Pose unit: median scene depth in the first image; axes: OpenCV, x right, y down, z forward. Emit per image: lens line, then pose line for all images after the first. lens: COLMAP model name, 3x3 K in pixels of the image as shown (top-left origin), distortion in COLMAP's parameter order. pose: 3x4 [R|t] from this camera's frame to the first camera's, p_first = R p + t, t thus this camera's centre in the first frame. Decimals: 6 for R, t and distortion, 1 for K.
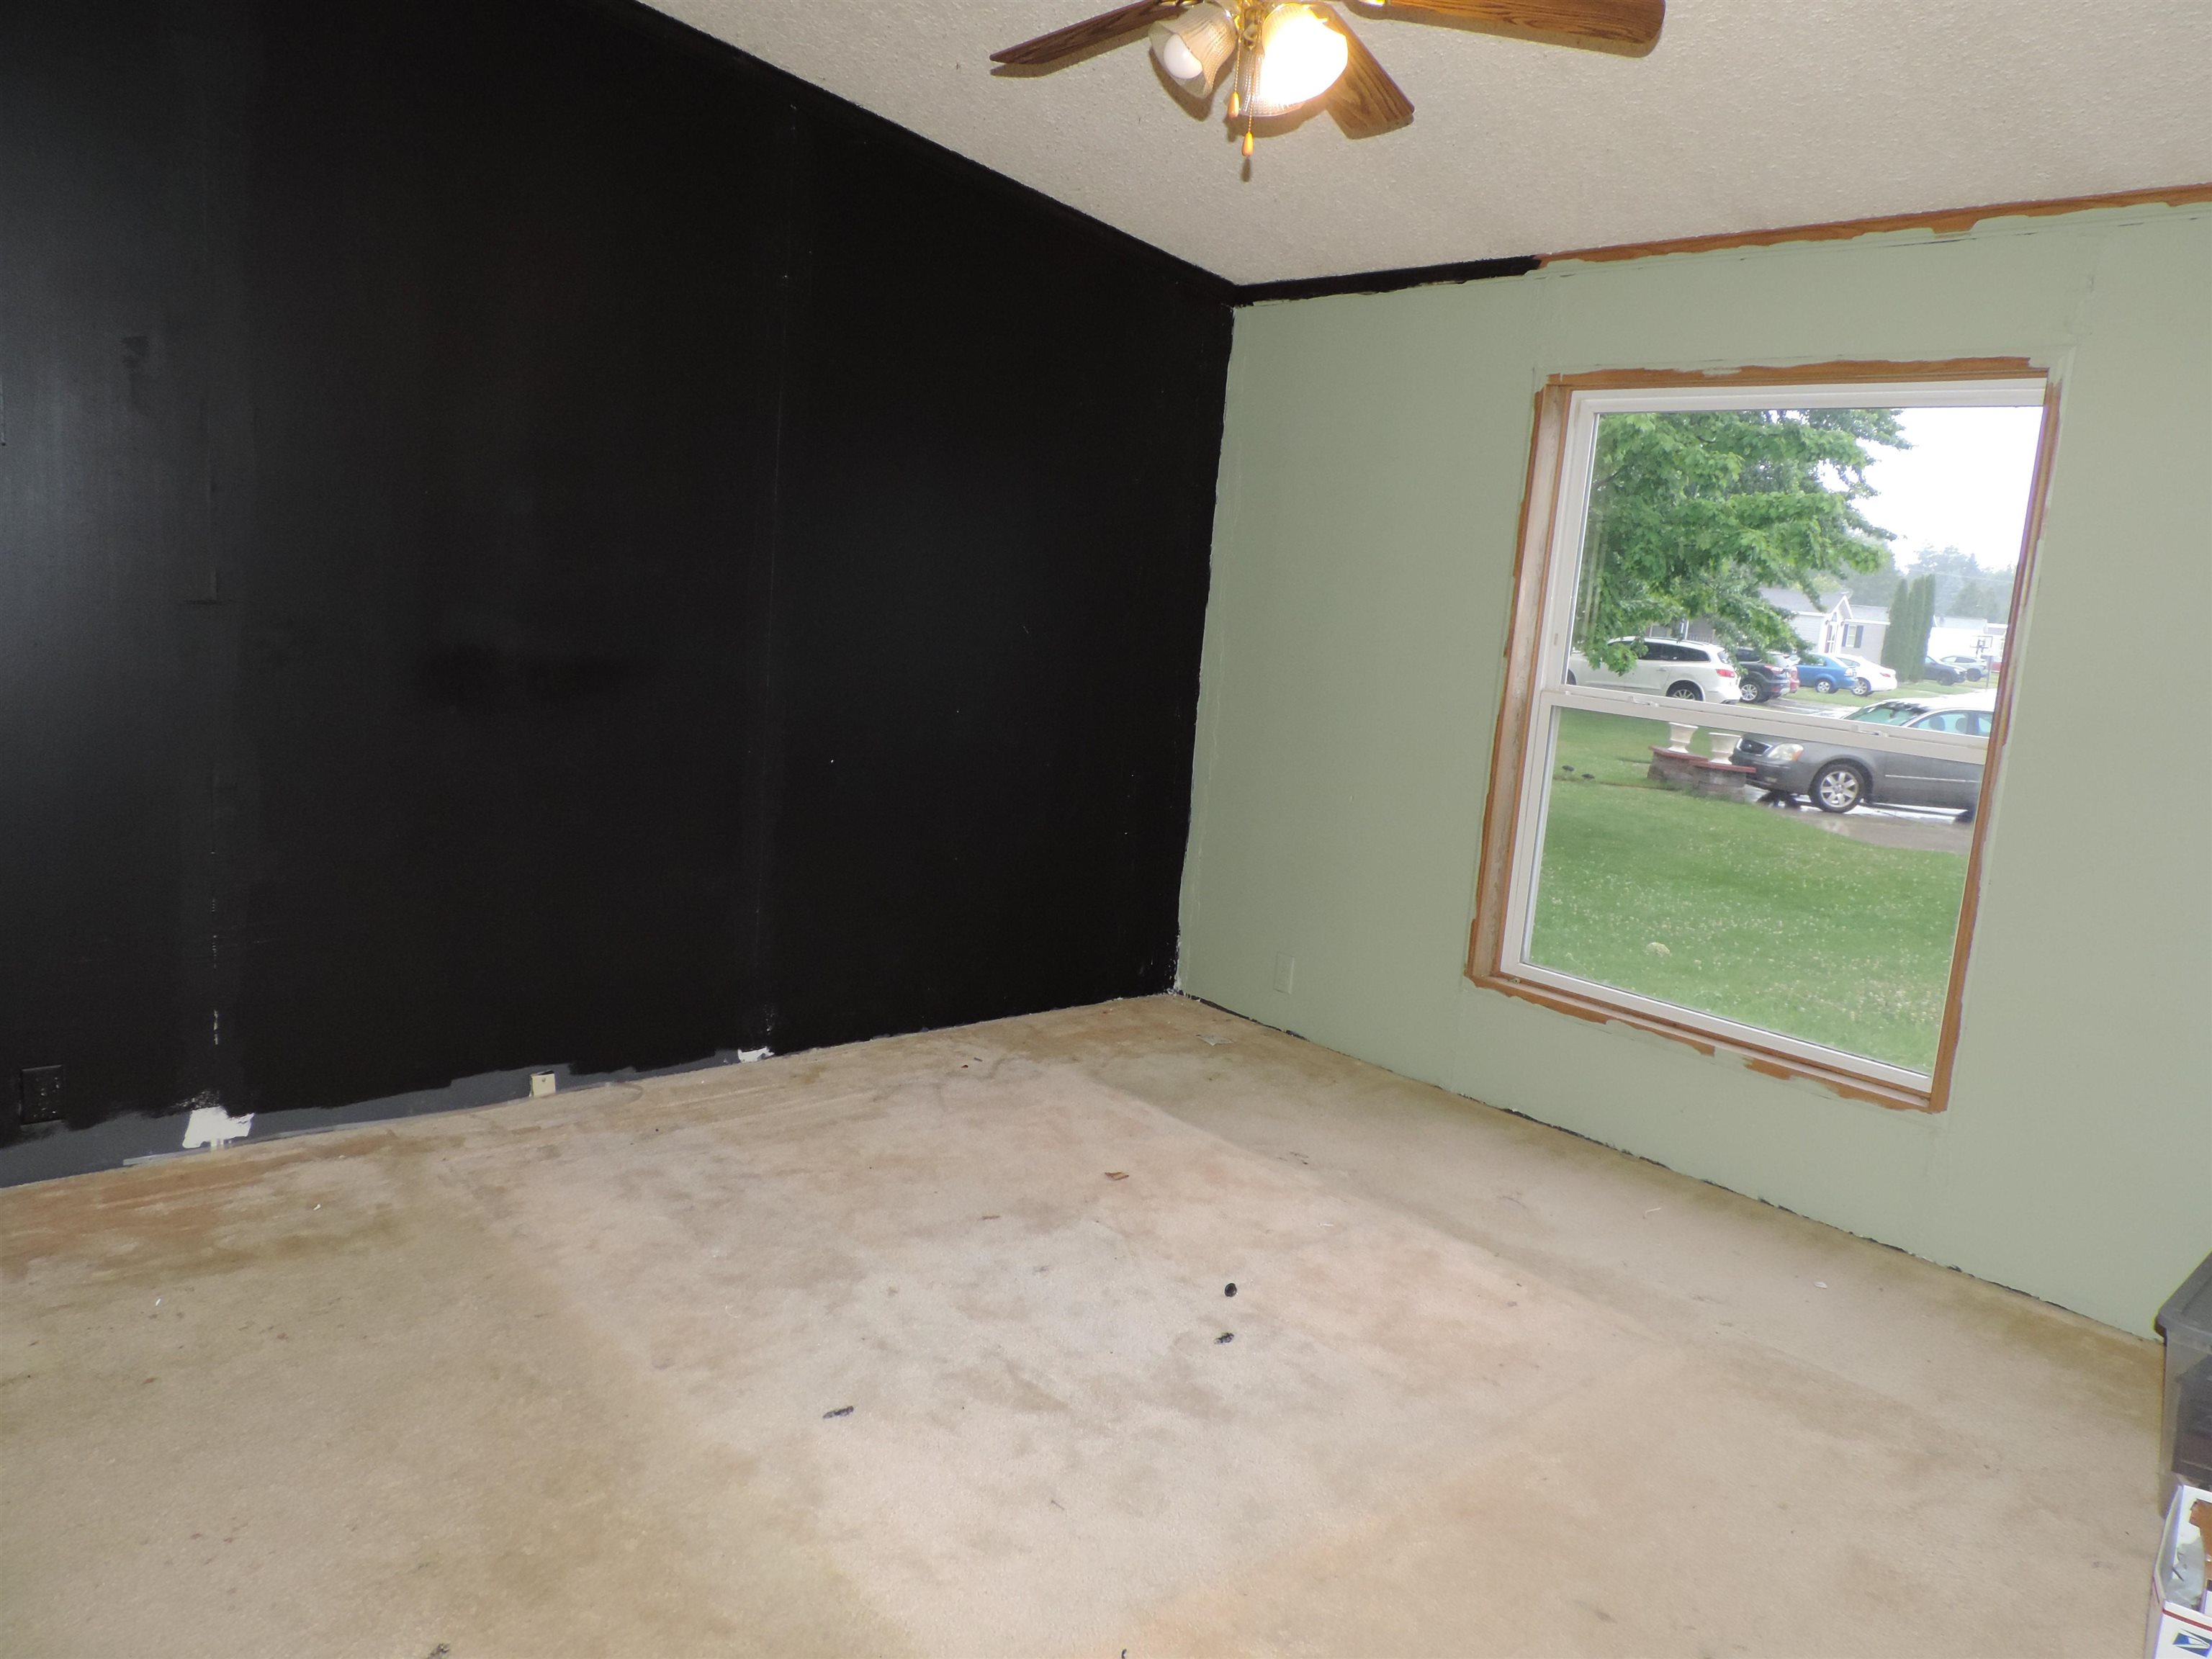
lens RADIAL K [[1572.9, 0, 1102.2], [0, 1572.9, 825.5], [0, 0, 1]] dist [-0.013549, -0.008157]
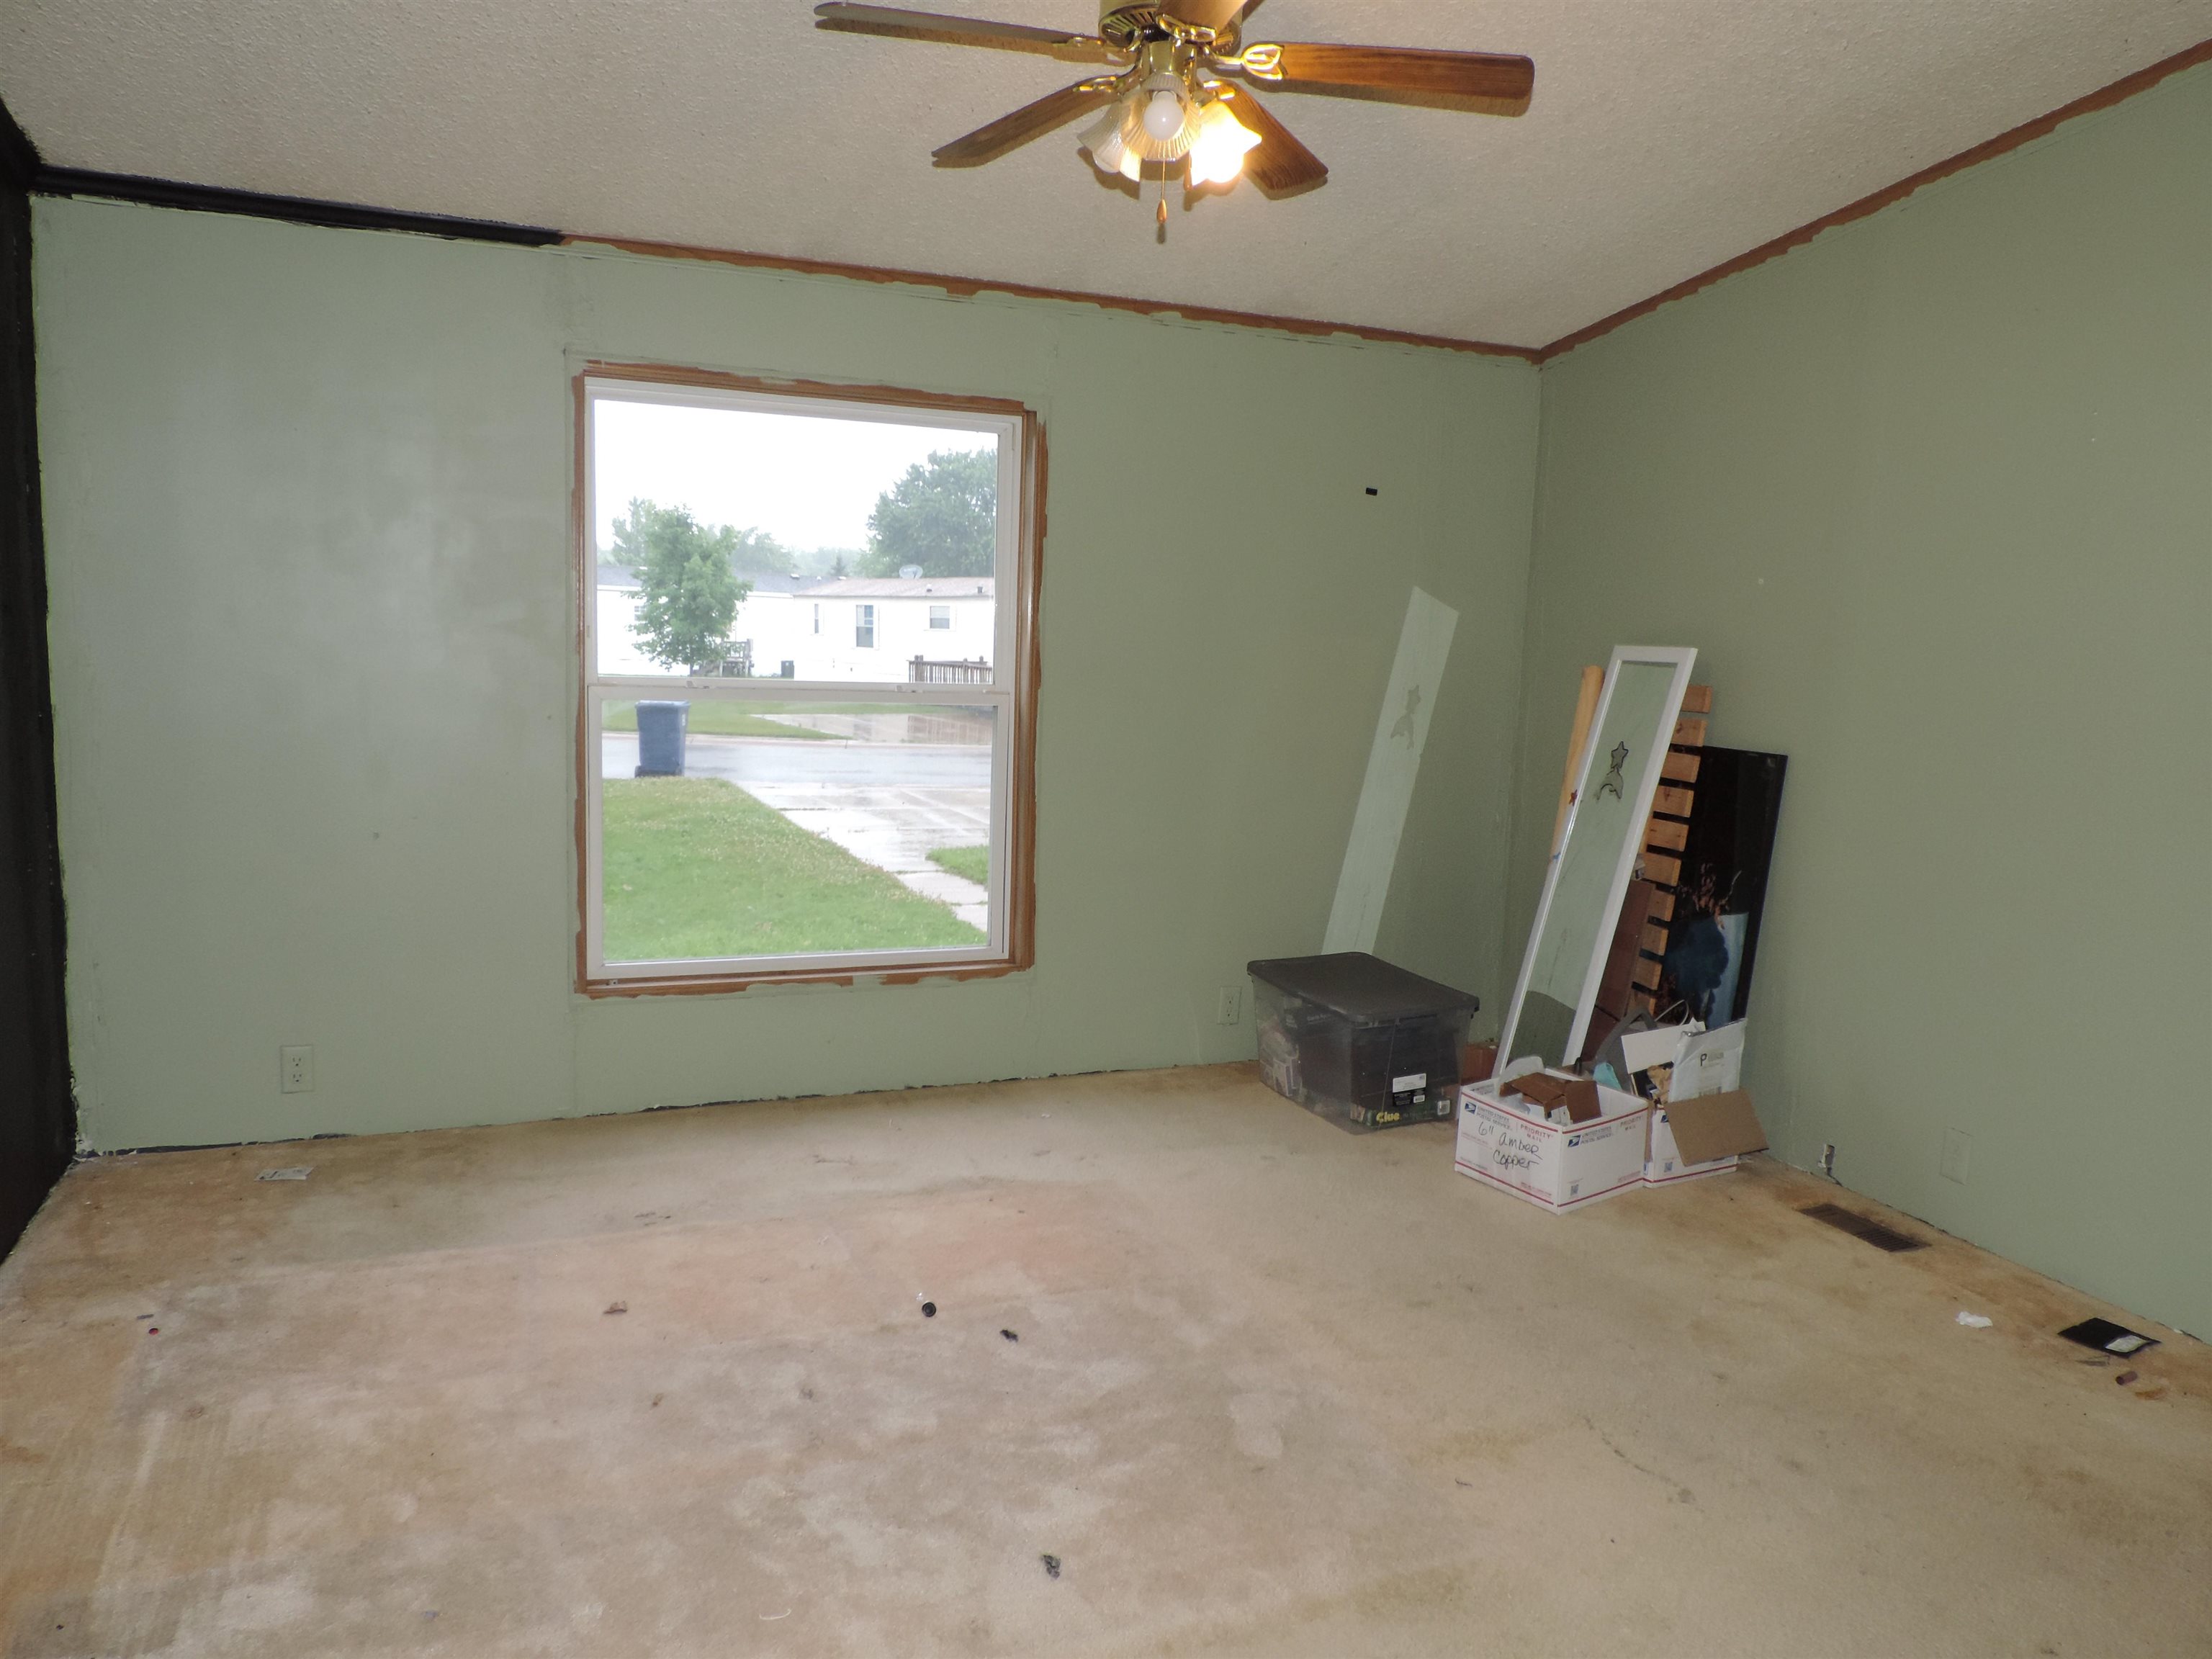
lens RADIAL K [[1484.0, 0, 1102.5], [0, 1484.0, 836.8], [0, 0, 1]] dist [-0.003196, -0.002965]
pose [[0.340791, -0.183232, 0.922110, -0.504713], [0.150158, 0.978841, 0.139009, -0.078976], [-0.928070, 0.091089, 0.361094, 0.401969]]
